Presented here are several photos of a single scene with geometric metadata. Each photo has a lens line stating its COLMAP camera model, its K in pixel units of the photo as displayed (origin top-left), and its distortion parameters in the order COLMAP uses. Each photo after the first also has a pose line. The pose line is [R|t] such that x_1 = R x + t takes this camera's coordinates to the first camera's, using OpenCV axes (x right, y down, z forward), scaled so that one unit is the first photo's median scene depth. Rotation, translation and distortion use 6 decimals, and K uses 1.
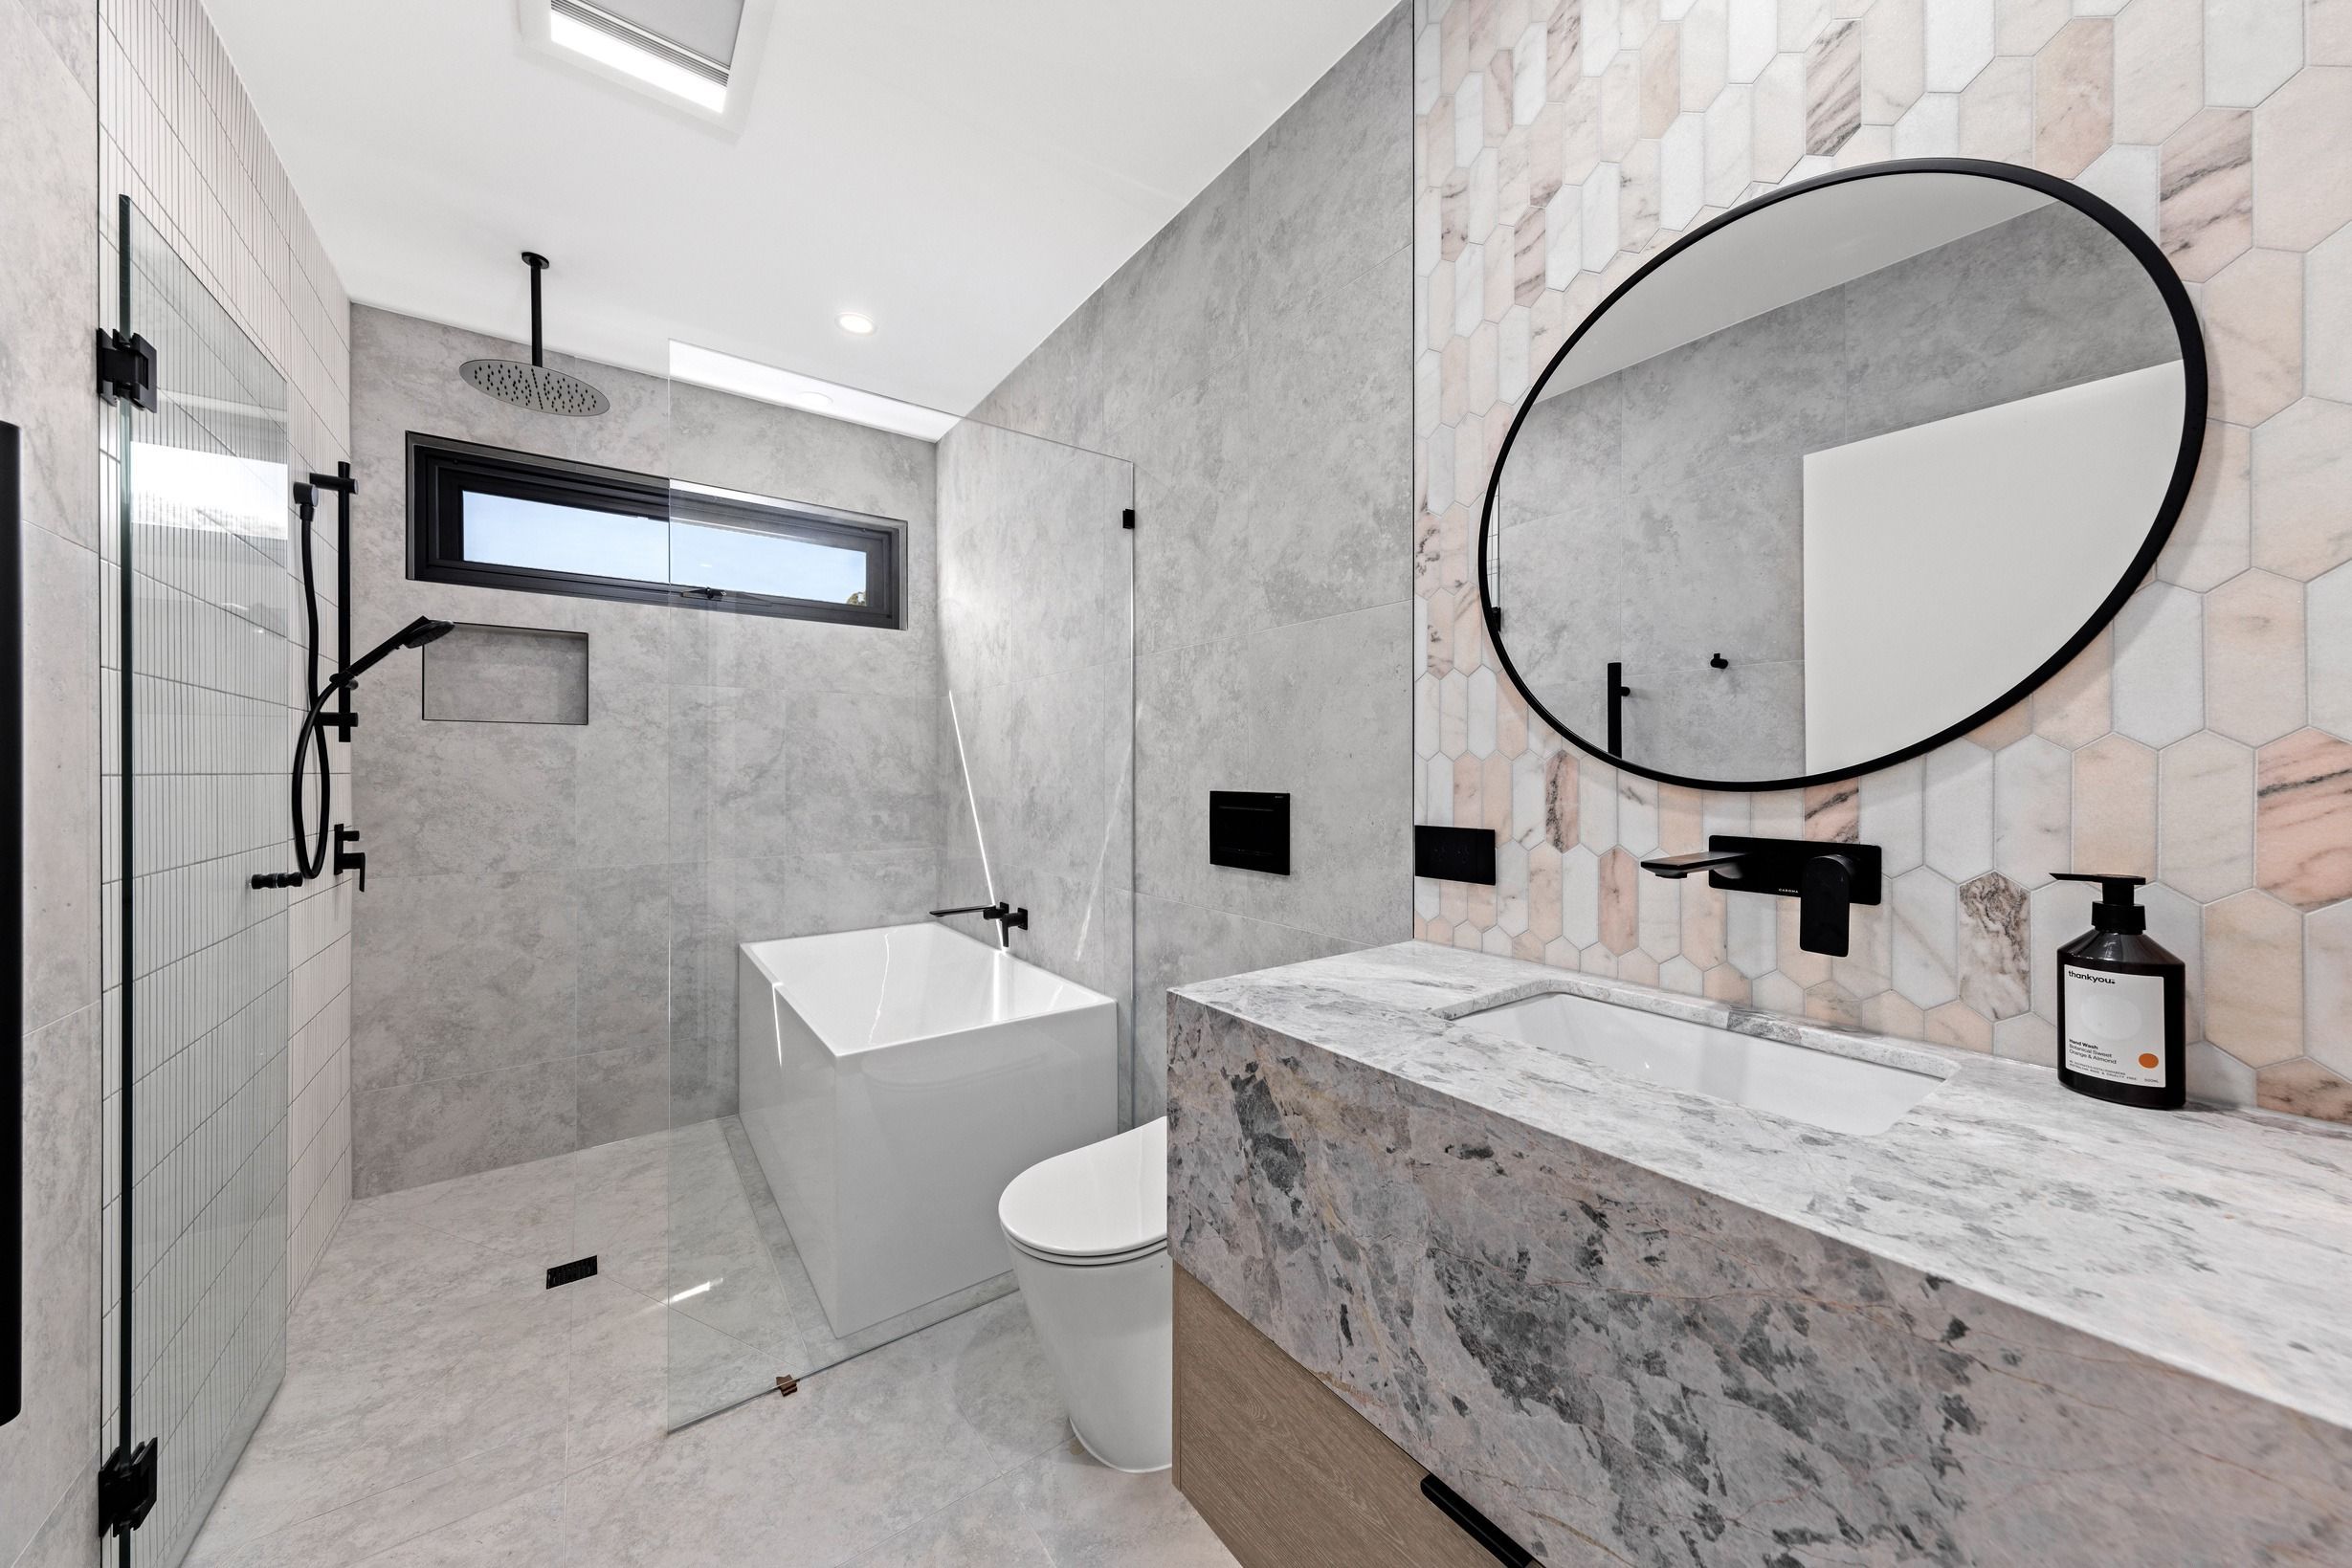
lens RADIAL K [[812.8, 0, 1187.2], [0, 812.8, 772.3], [0, 0, 1]] dist [0.000892, -0.000028]
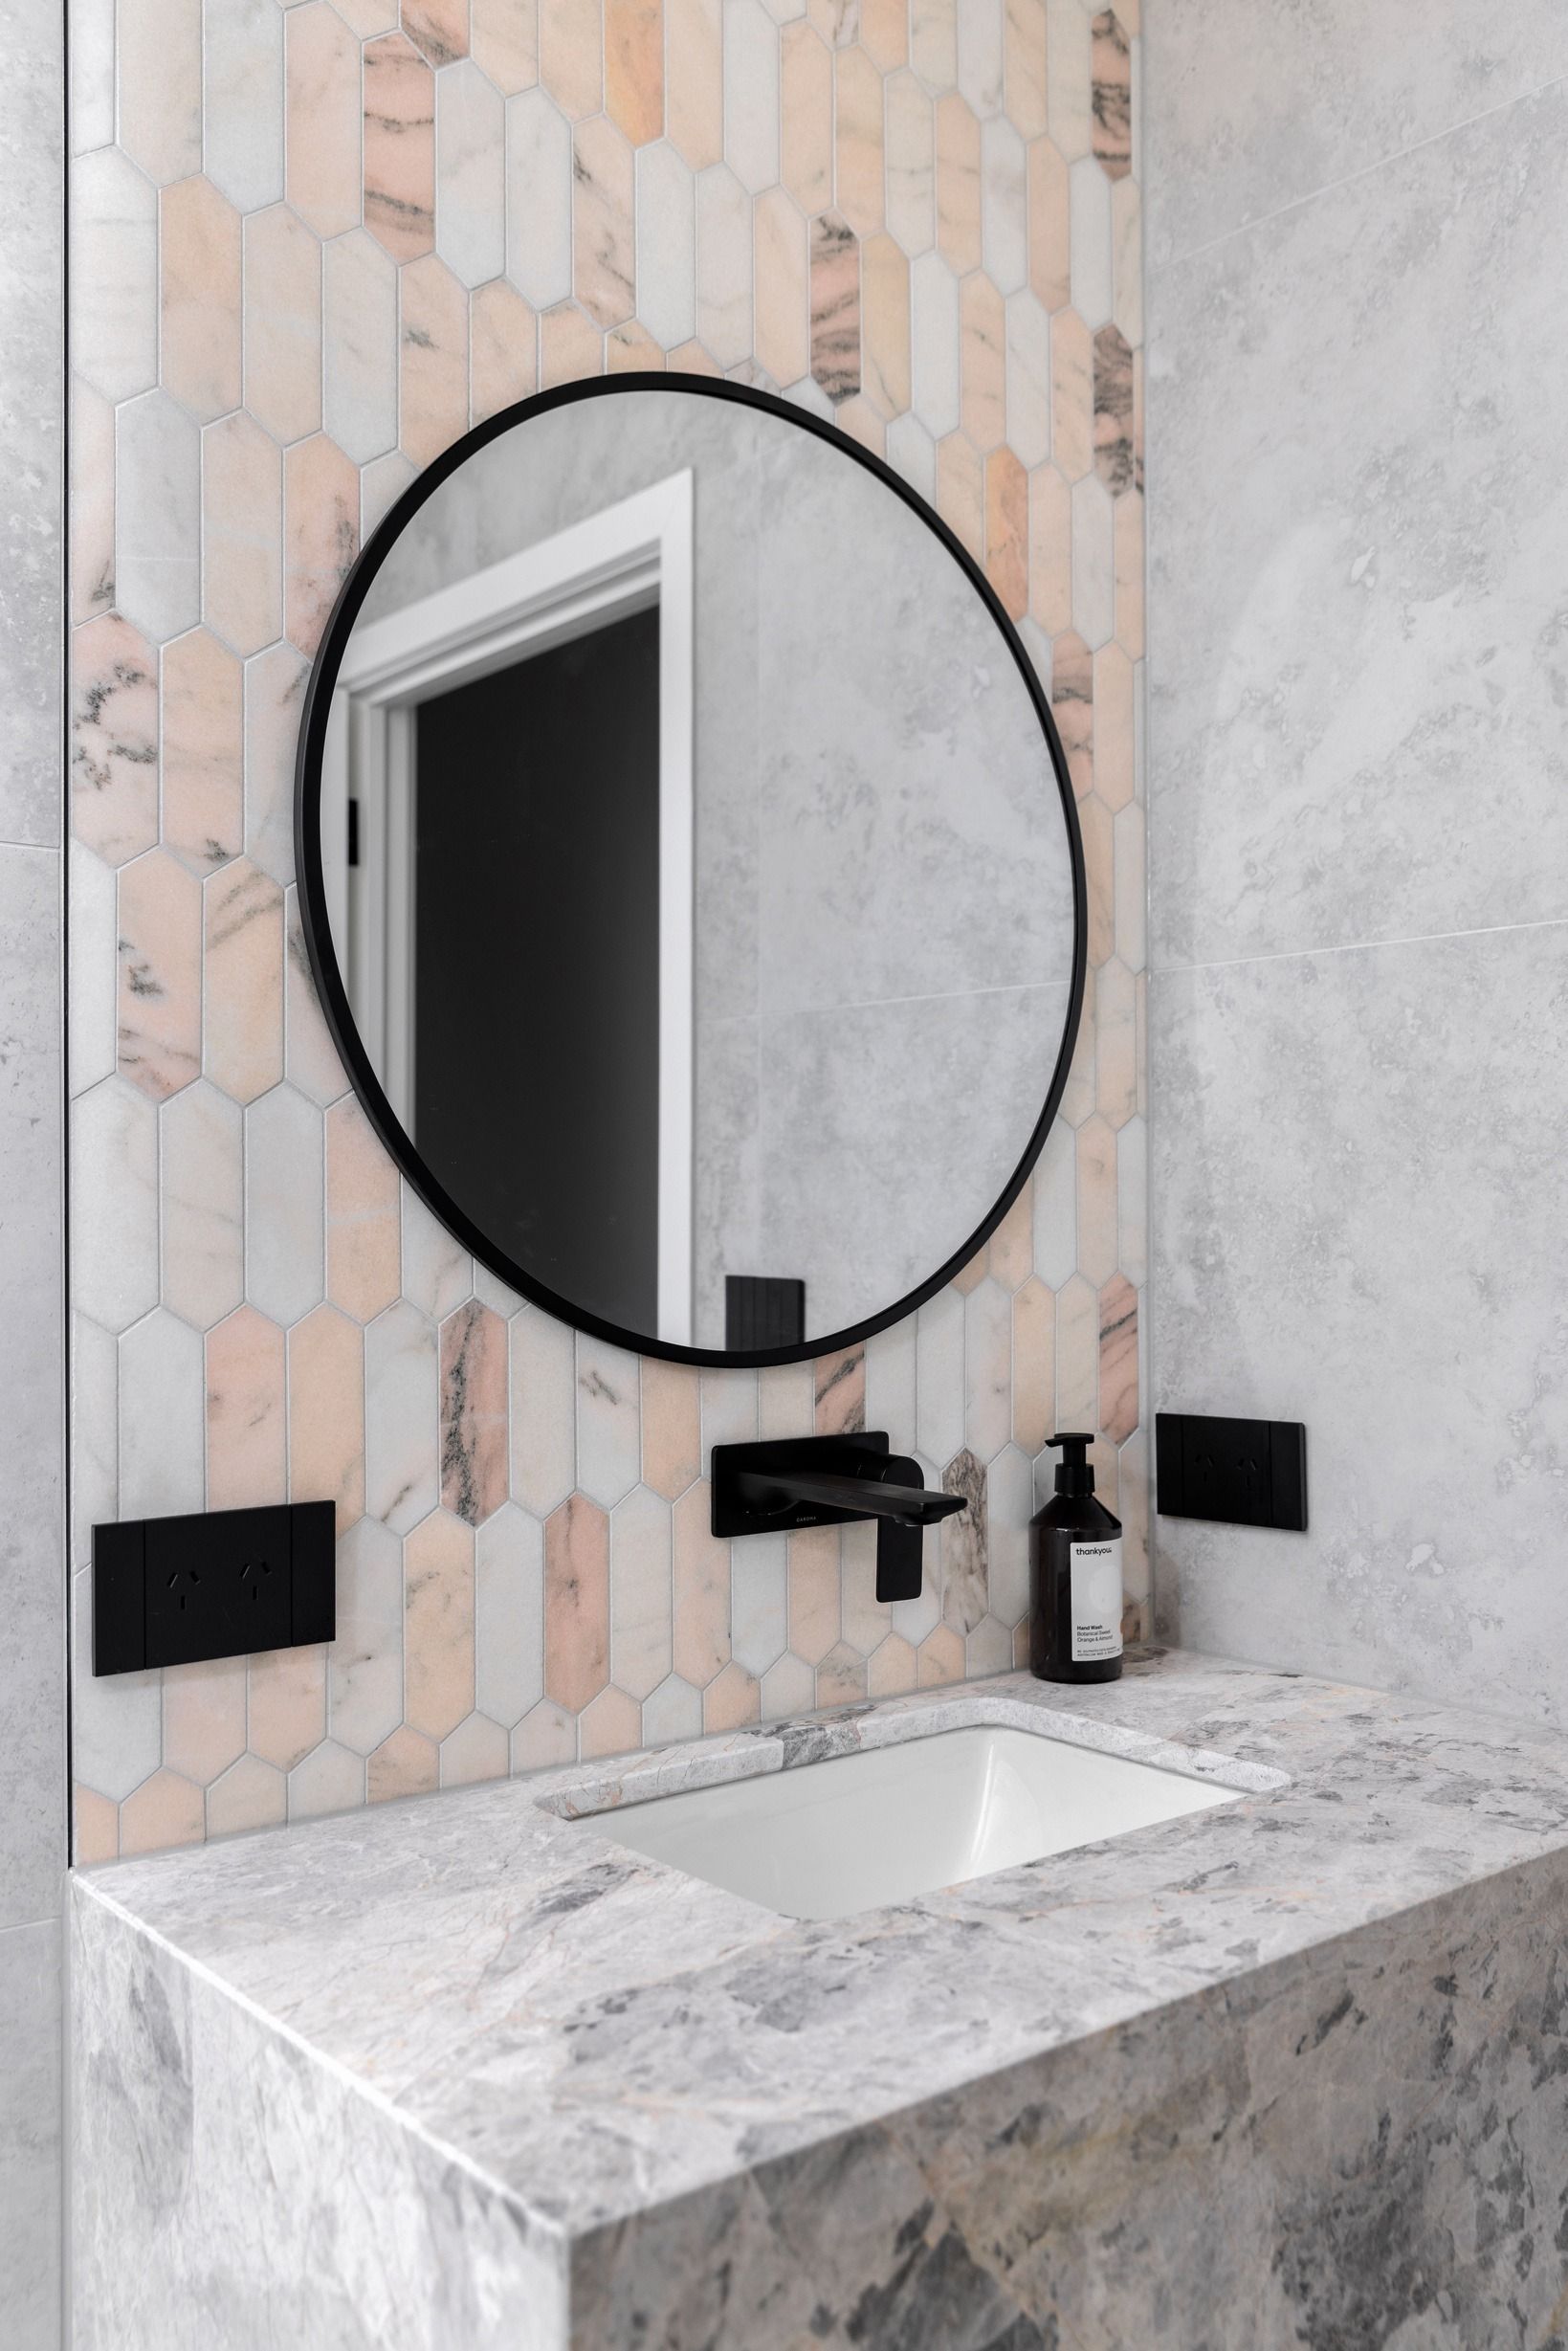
lens RADIAL K [[1978.2, 0, 782.7], [0, 1978.2, 1202.0], [0, 0, 1]] dist [-0.010203, -0.002878]
pose [[-0.047207, 0.006853, 0.998862, -0.834690], [0.003276, 0.999972, -0.006705, -0.095020], [-0.998880, 0.002956, -0.047228, 1.139318]]
